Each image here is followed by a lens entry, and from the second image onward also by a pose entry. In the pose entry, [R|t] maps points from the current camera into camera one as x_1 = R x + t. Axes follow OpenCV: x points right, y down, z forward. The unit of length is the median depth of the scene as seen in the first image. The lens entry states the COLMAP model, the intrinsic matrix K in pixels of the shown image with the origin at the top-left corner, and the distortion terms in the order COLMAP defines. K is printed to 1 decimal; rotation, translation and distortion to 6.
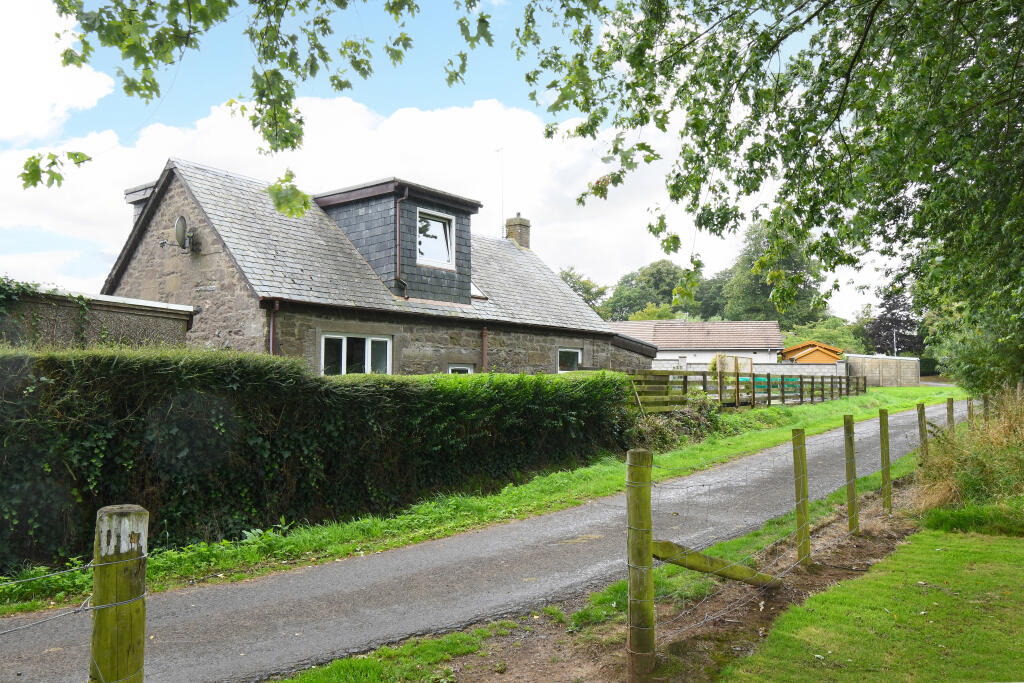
lens RADIAL K [[737.4, 0, 512.0], [0, 737.4, 341.5], [0, 0, 1]] dist [-0.038400, 0.000057]
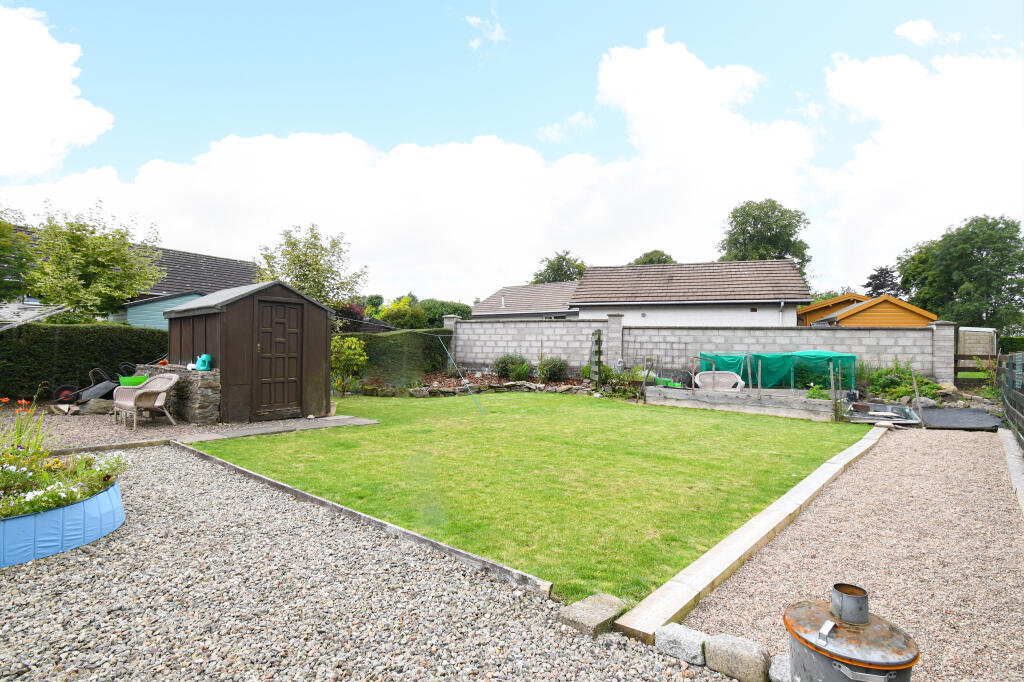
lens RADIAL K [[511.0, 0, 518.0], [0, 511.0, 356.3], [0, 0, 1]] dist [-0.000496, 0.000480]
pose [[0.996934, 0.013452, -0.077084, 0.072324], [-0.008854, 0.998178, 0.059685, 0.011161], [0.077746, -0.058820, 0.995237, 0.234522]]
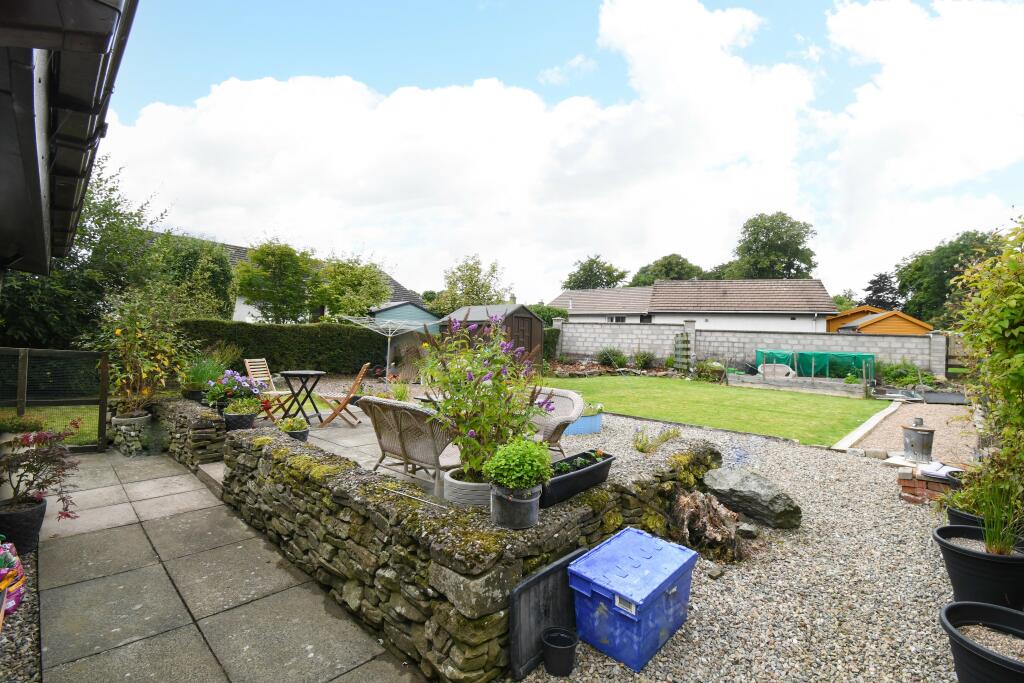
lens RADIAL K [[463.3, 0, 512.0], [0, 463.3, 341.5], [0, 0, 1]] dist [-0.013938, -0.000747]
pose [[0.991014, 0.030885, -0.130143, 0.045111], [-0.024147, 0.998300, 0.053040, 0.008116], [0.131560, -0.049421, 0.990076, 0.197048]]
